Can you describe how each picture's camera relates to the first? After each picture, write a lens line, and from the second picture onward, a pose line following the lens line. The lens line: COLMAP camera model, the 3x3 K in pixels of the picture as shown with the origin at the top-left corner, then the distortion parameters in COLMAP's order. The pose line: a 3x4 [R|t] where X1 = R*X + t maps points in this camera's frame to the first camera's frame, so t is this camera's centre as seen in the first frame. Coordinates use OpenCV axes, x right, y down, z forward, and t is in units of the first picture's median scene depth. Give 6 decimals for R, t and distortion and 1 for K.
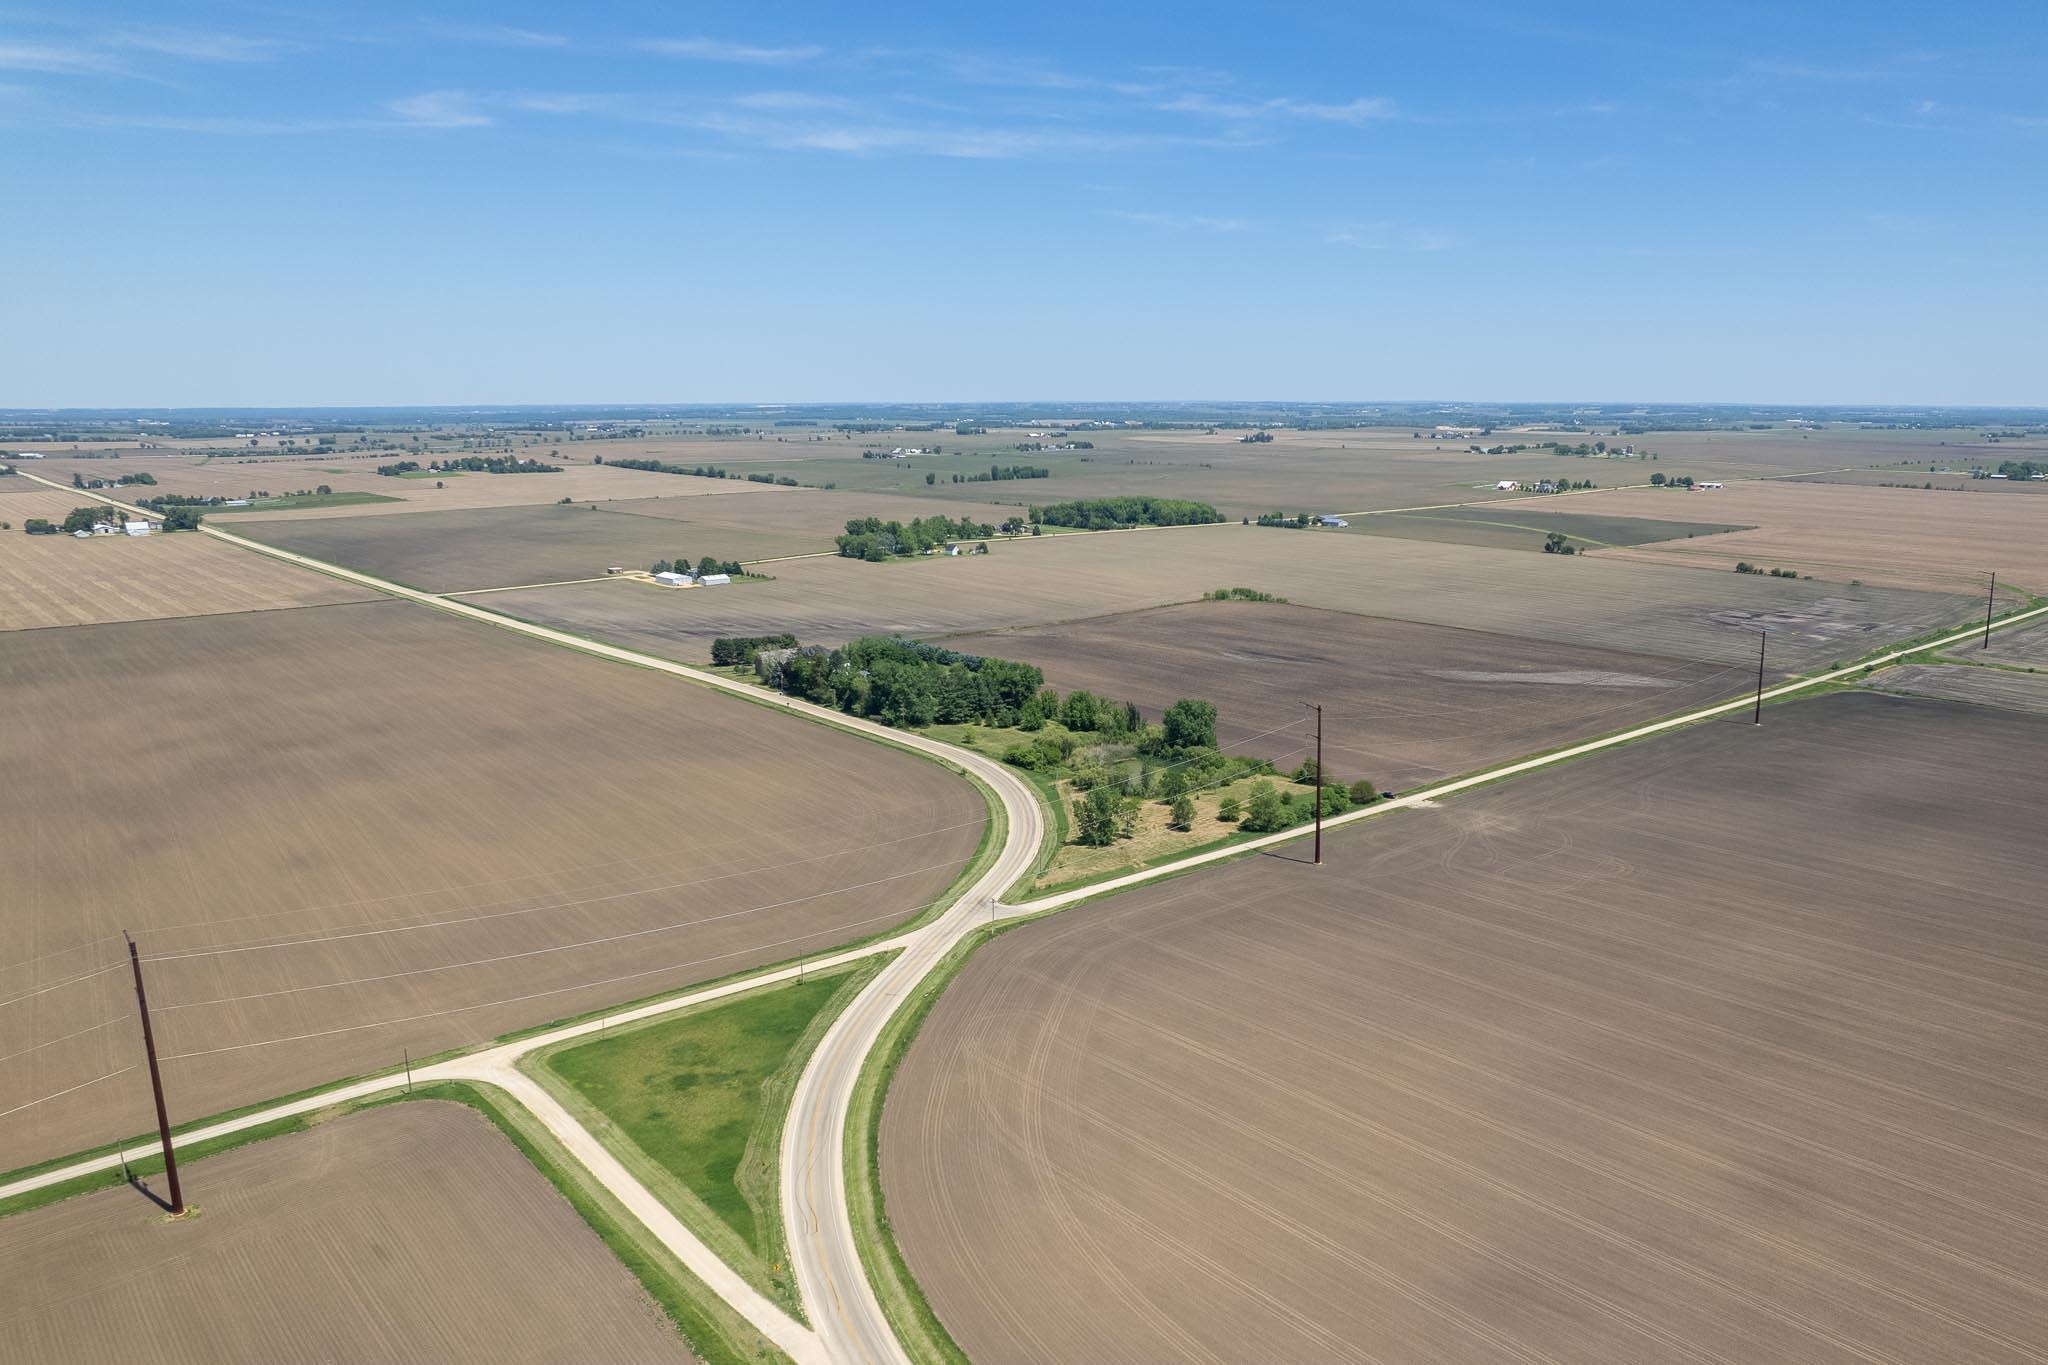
lens RADIAL K [[1457.5, 0, 1179.7], [0, 1457.5, 683.8], [0, 0, 1]] dist [-0.005648, -0.139268]
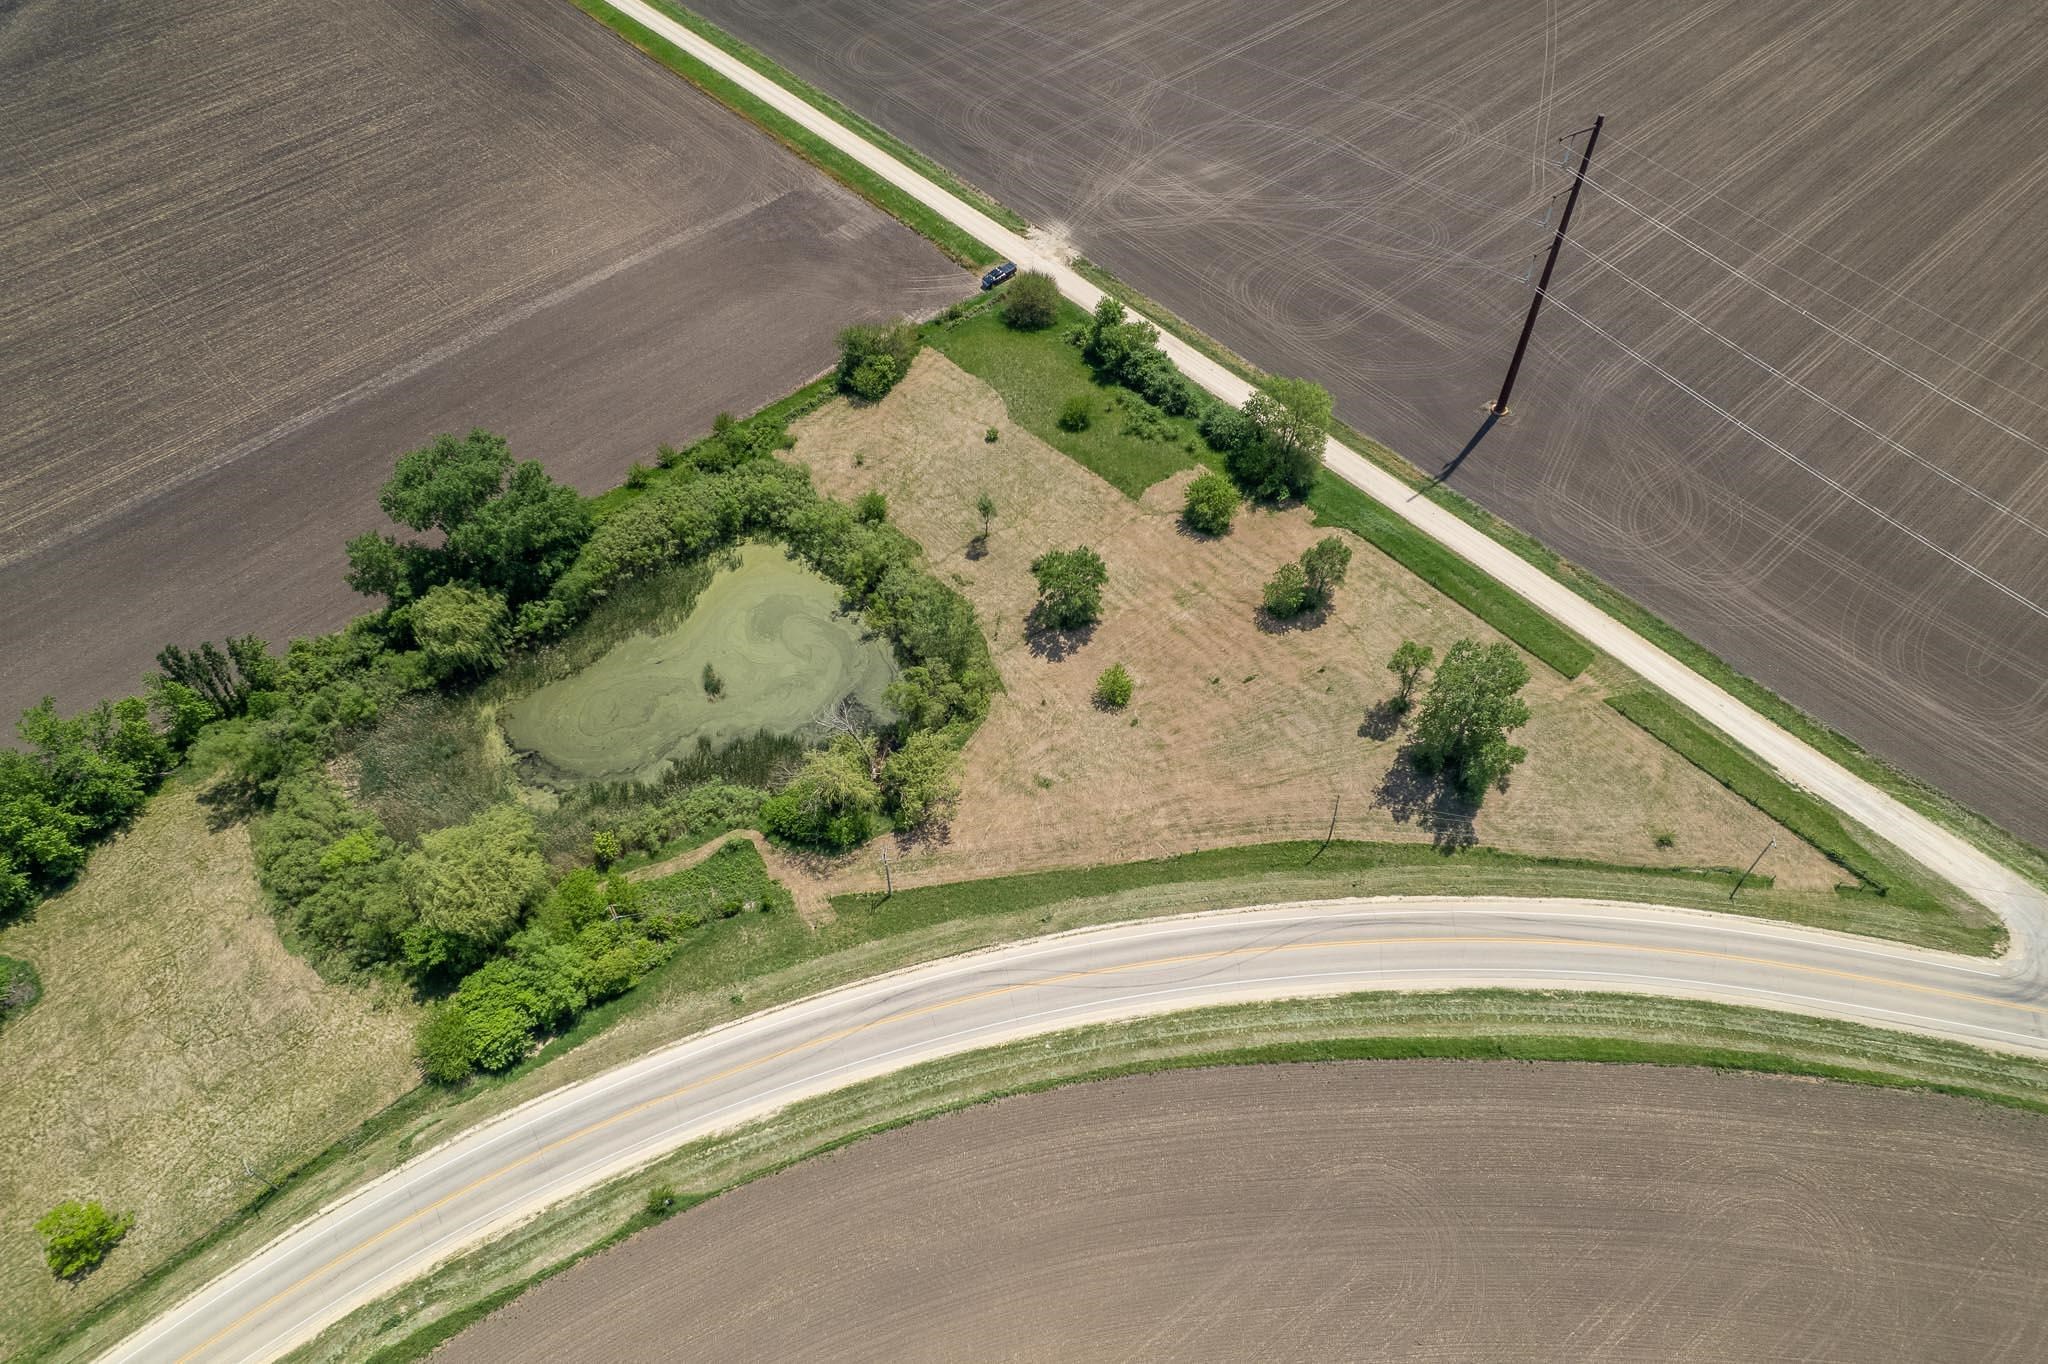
lens RADIAL K [[1328.1, 0, 1047.3], [0, 1328.1, 687.2], [0, 0, 1]] dist [-0.077536, 0.070590]
pose [[0.033680, -0.800533, 0.598342, -0.141658], [0.197551, 0.592202, 0.781198, -0.112932], [-0.979714, 0.091892, 0.178092, 0.578056]]
